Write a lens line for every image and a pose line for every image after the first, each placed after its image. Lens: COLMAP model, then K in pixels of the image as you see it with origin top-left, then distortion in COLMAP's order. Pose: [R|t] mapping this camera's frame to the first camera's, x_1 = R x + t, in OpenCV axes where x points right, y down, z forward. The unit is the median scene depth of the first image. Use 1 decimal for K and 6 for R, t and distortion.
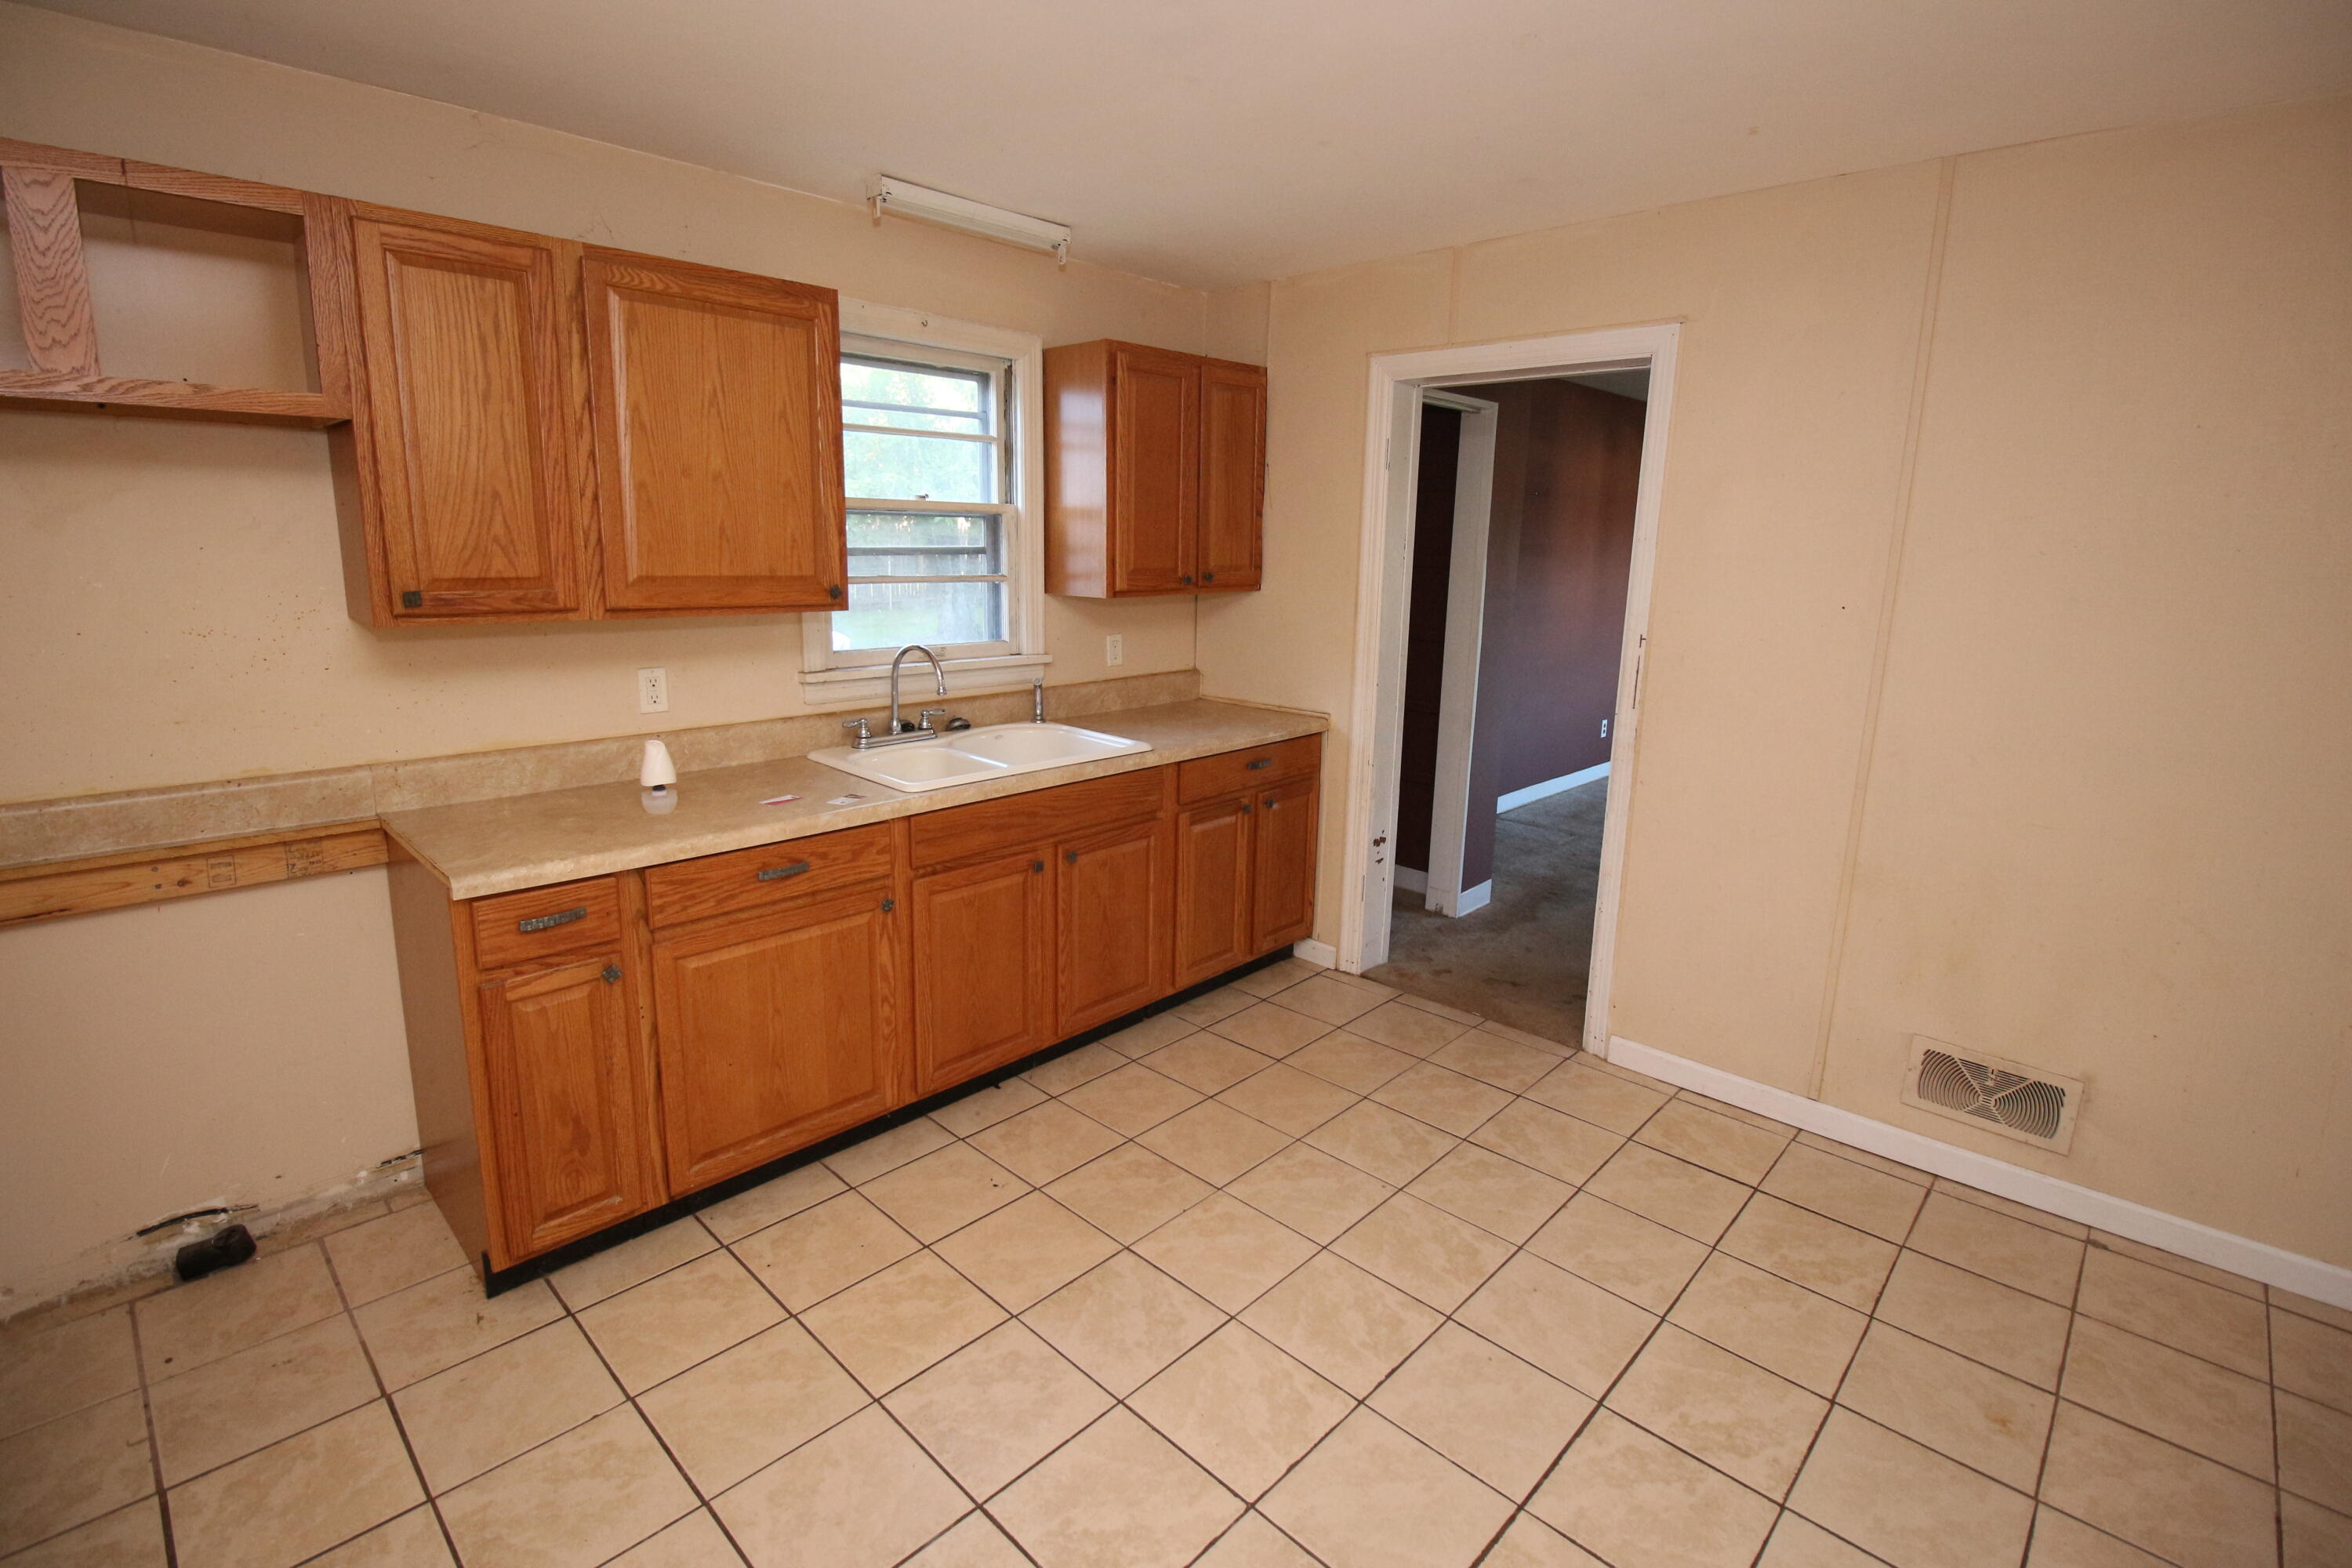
lens RADIAL K [[1099.9, 0, 1170.6], [0, 1099.9, 757.1], [0, 0, 1]] dist [0.000612, -0.013592]
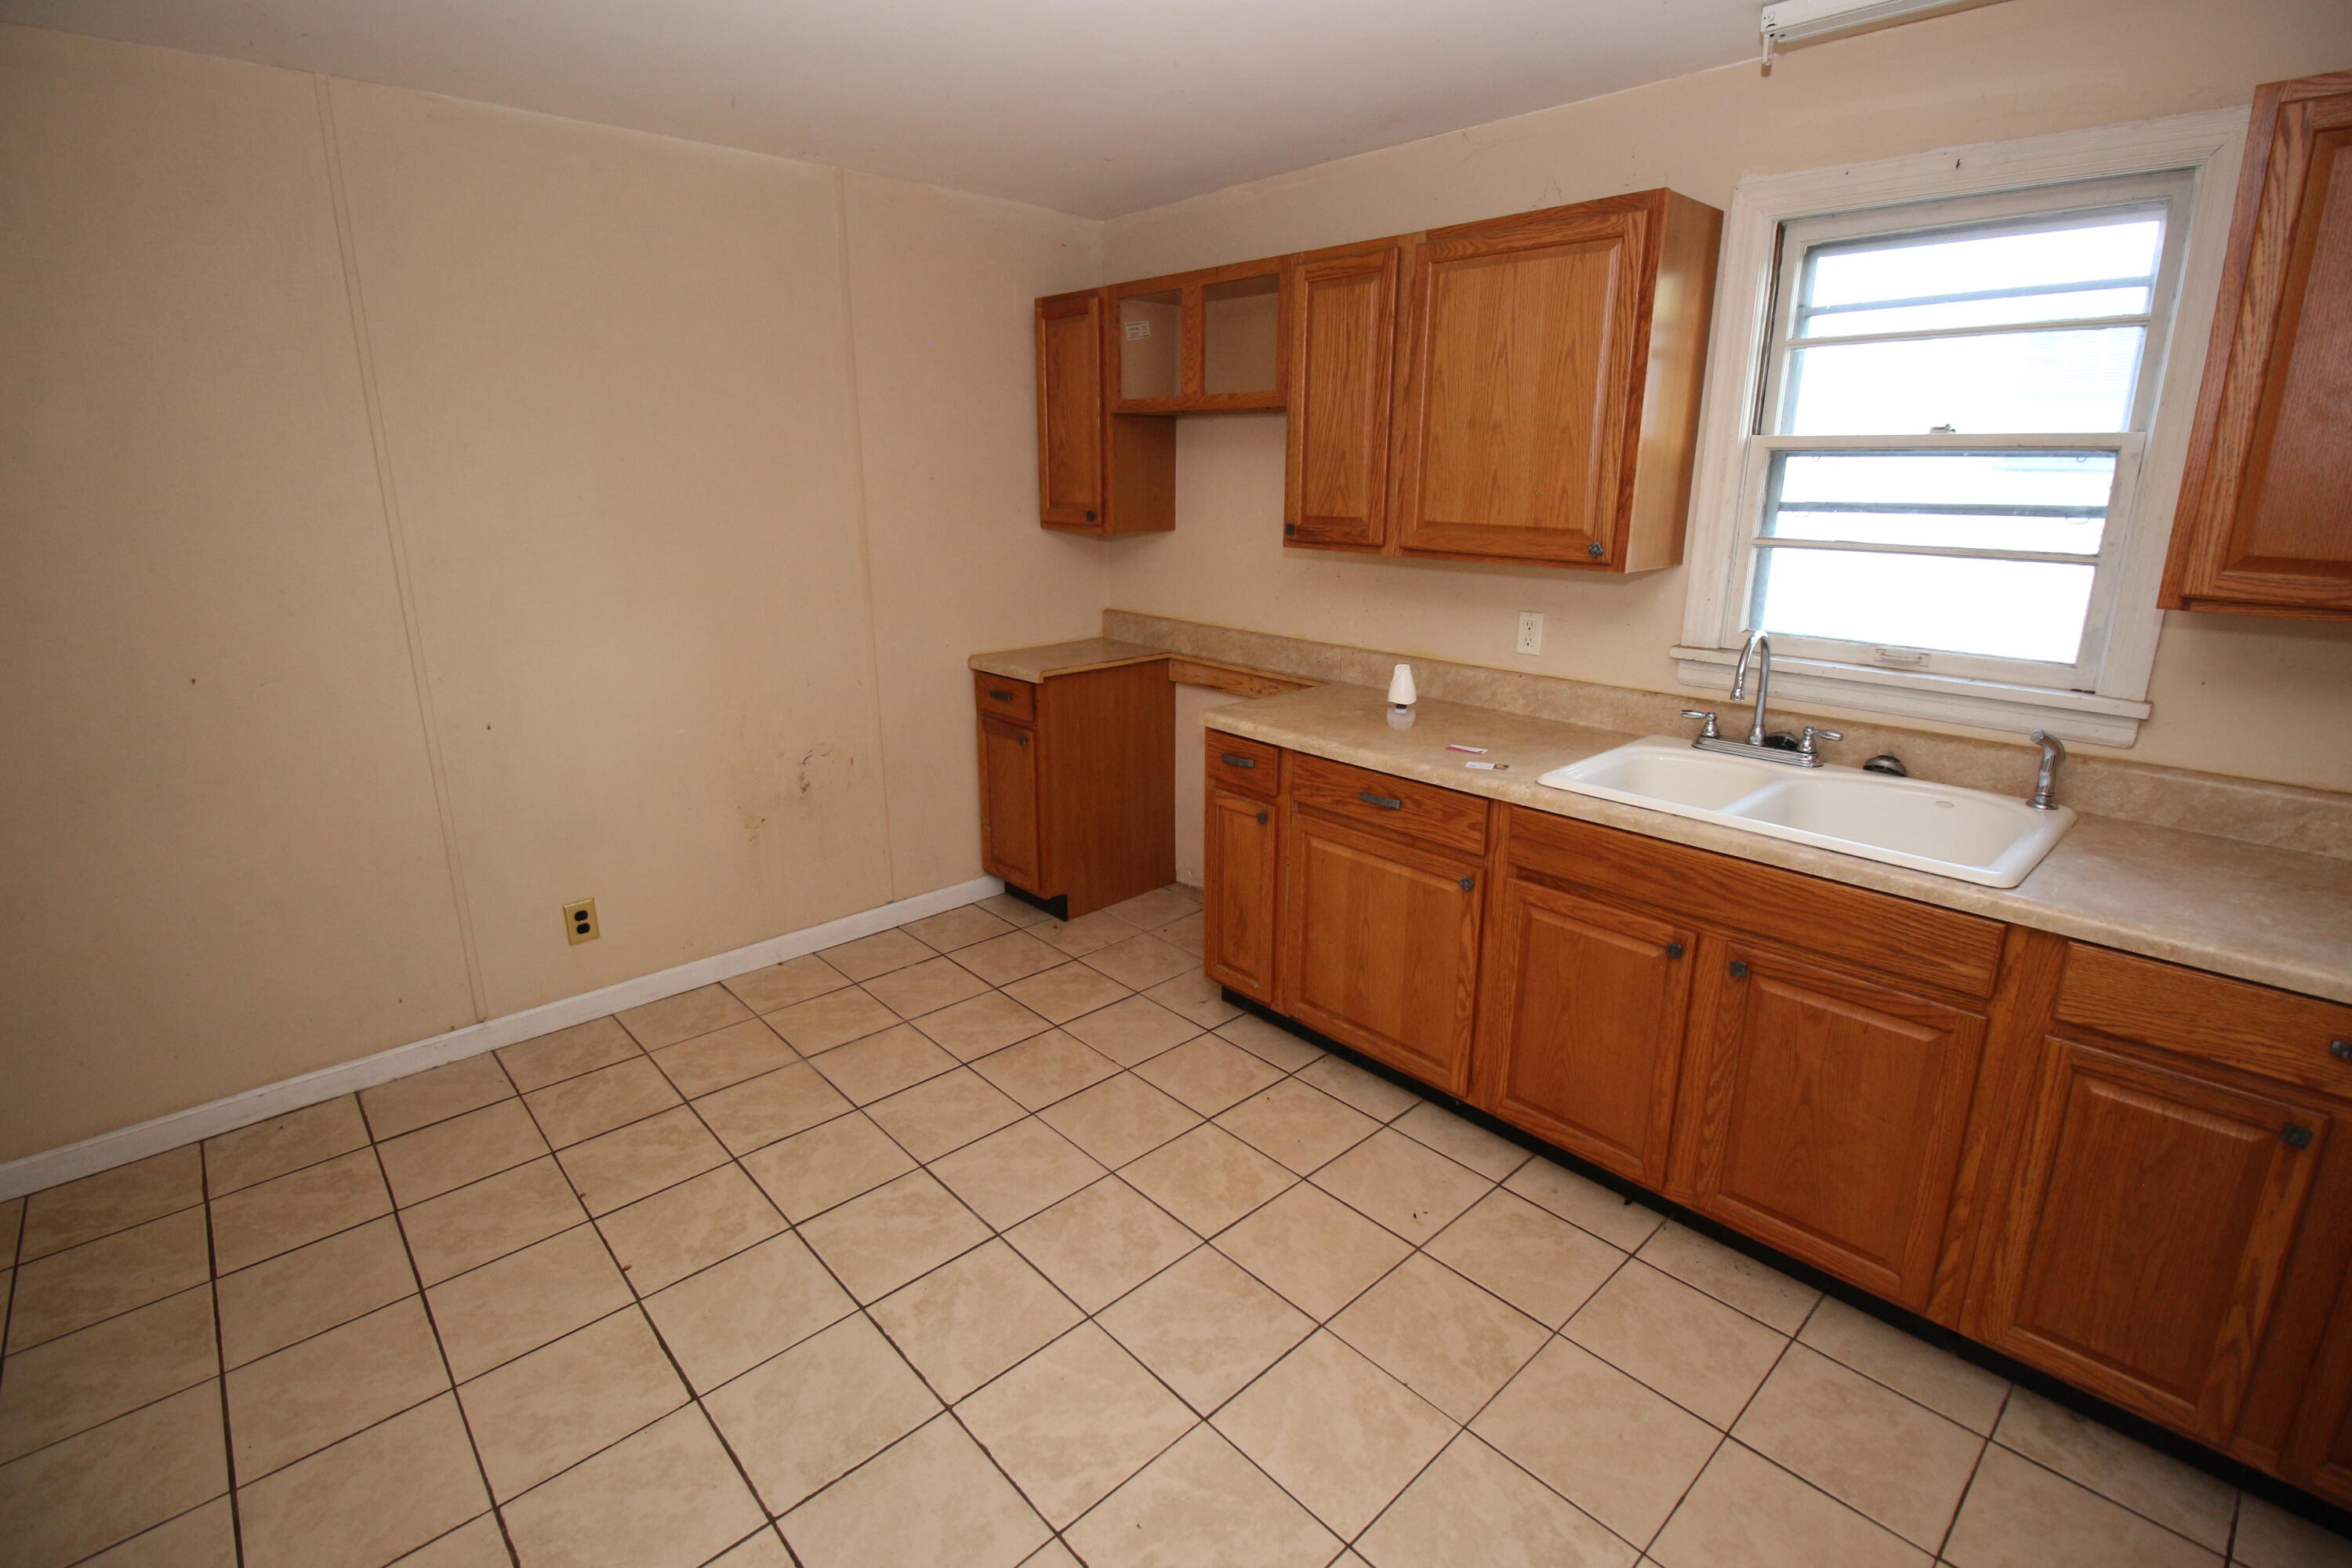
lens RADIAL K [[1099.9, 0, 1170.6], [0, 1099.9, 757.1], [0, 0, 1]] dist [0.000612, -0.013592]
pose [[-0.069073, 0.236256, -0.969233, 0.645556], [-0.197910, 0.948998, 0.245428, -0.148356], [0.977783, 0.208774, -0.018792, 0.756748]]
